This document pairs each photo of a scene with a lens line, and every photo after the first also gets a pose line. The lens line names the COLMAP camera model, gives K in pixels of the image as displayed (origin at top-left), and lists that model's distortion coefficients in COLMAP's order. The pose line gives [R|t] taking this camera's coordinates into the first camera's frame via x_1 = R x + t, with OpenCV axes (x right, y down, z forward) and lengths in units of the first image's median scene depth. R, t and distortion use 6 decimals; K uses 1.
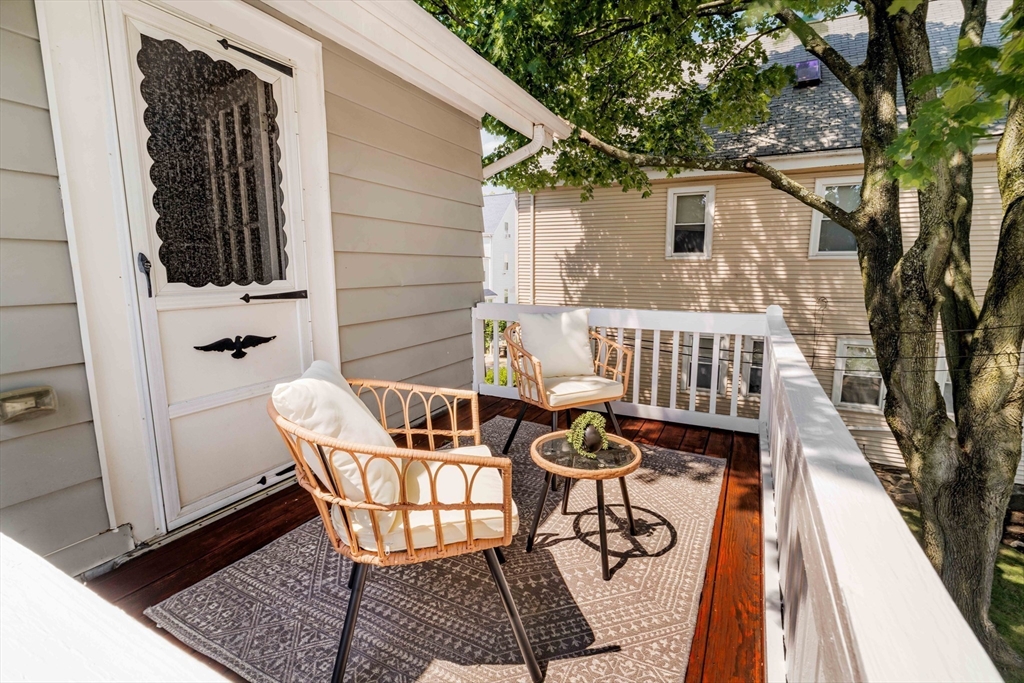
lens RADIAL K [[464.7, 0, 514.9], [0, 464.7, 332.0], [0, 0, 1]] dist [0.000440, 0.000149]
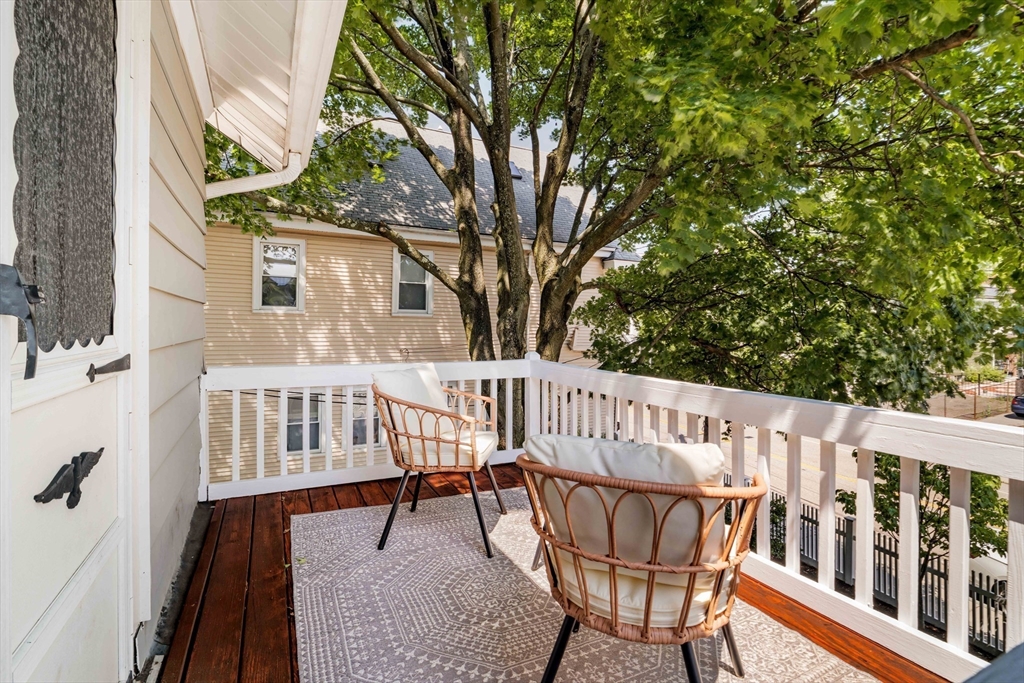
lens RADIAL K [[483.8, 0, 511.7], [0, 483.8, 328.3], [0, 0, 1]] dist [0.000106, 0.000013]
pose [[0.596249, 0.001595, 0.802798, -0.228018], [0.100102, 0.992046, -0.076319, -0.011617], [-0.796534, 0.125867, 0.591347, 0.113797]]
